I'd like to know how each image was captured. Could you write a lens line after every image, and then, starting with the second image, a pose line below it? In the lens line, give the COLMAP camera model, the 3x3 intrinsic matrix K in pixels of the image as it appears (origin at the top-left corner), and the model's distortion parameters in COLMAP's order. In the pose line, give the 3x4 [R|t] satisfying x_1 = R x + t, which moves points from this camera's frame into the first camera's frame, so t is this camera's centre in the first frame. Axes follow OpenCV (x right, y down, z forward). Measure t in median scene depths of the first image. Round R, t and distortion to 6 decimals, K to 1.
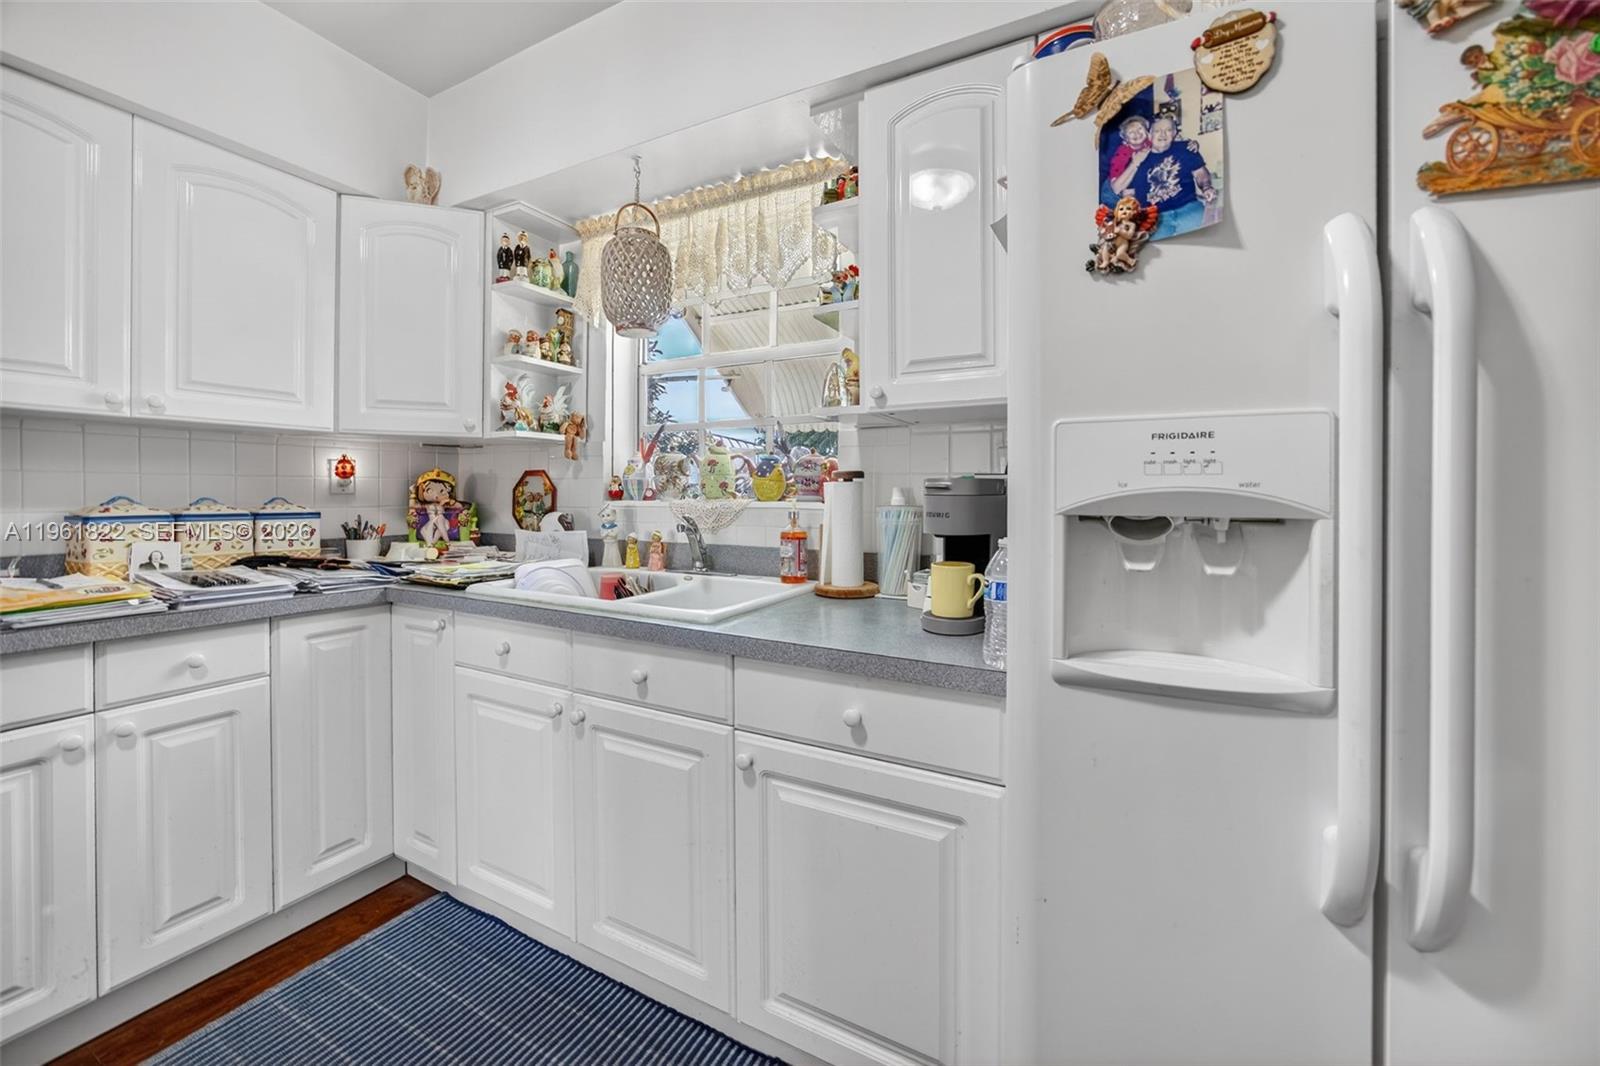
lens RADIAL K [[633.8, 0, 803.6], [0, 633.8, 496.7], [0, 0, 1]] dist [-0.001956, 0.000330]
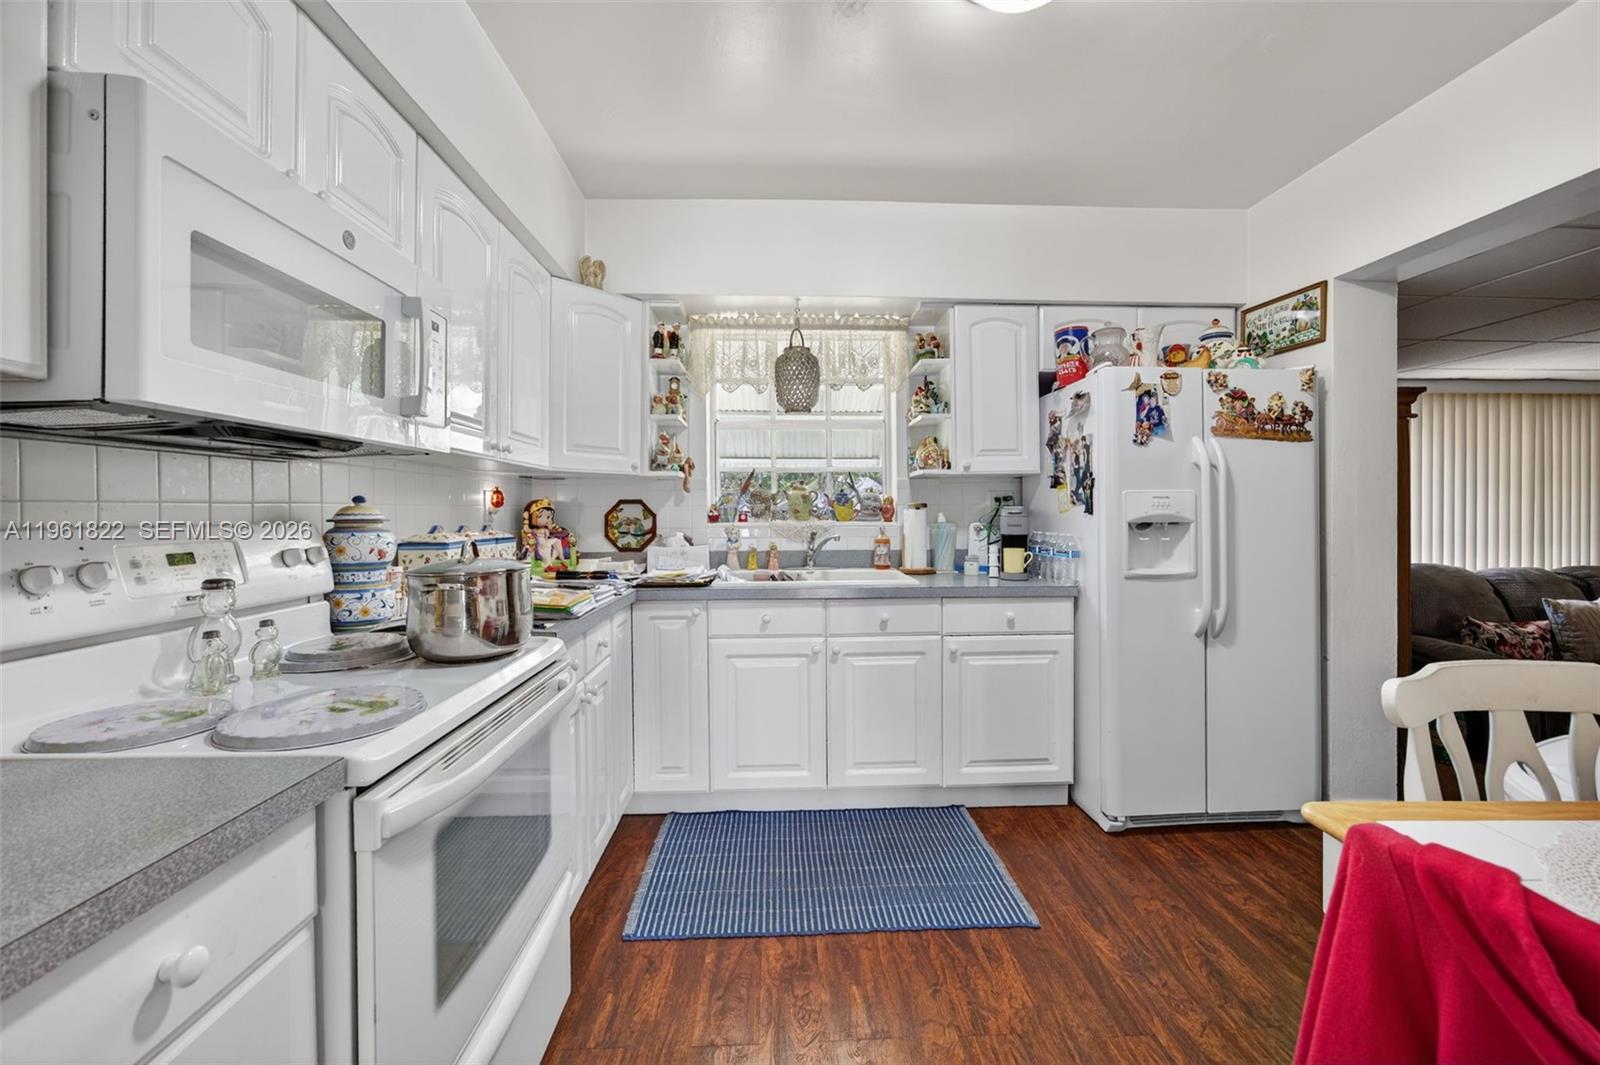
lens RADIAL K [[633.8, 0, 822.5], [0, 633.8, 511.7], [0, 0, 1]] dist [-0.001956, 0.000330]
pose [[0.857550, -0.007747, 0.514343, -1.662659], [0.011648, 0.999923, -0.004361, -0.018902], [-0.514269, 0.009731, 0.857573, -0.578047]]
